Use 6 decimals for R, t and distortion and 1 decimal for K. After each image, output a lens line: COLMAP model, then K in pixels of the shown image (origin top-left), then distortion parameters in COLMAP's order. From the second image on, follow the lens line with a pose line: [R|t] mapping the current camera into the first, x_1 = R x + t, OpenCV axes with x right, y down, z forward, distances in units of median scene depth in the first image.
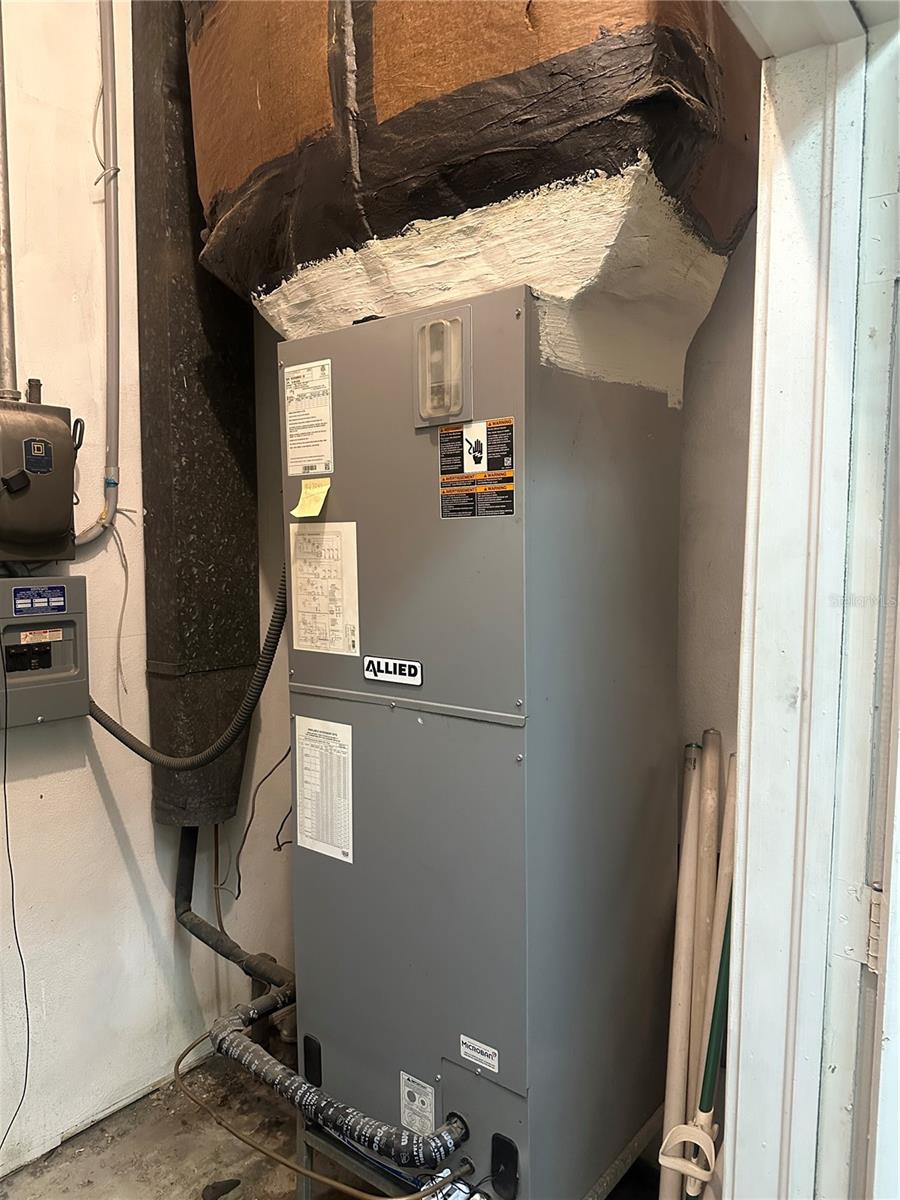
lens RADIAL K [[853.6, 0, 449.8], [0, 853.6, 598.9], [0, 0, 1]] dist [-0.004361, -0.008784]
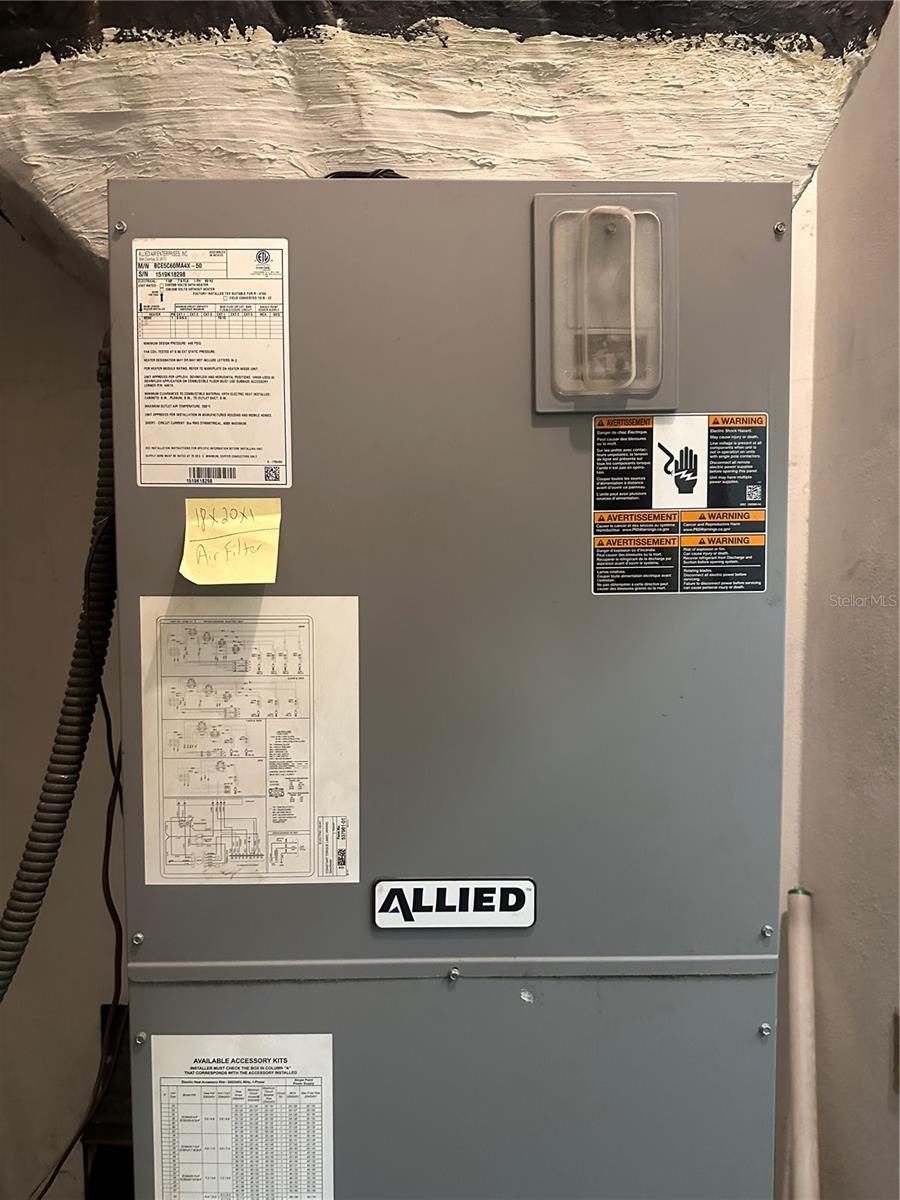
lens RADIAL K [[853.6, 0, 446.6], [0, 853.6, 602.2], [0, 0, 1]] dist [-0.004361, -0.008784]
pose [[0.766009, -0.012000, 0.642718, -0.374846], [0.038829, 0.998864, -0.027628, -0.072755], [-0.641656, 0.046120, 0.765605, 0.615321]]
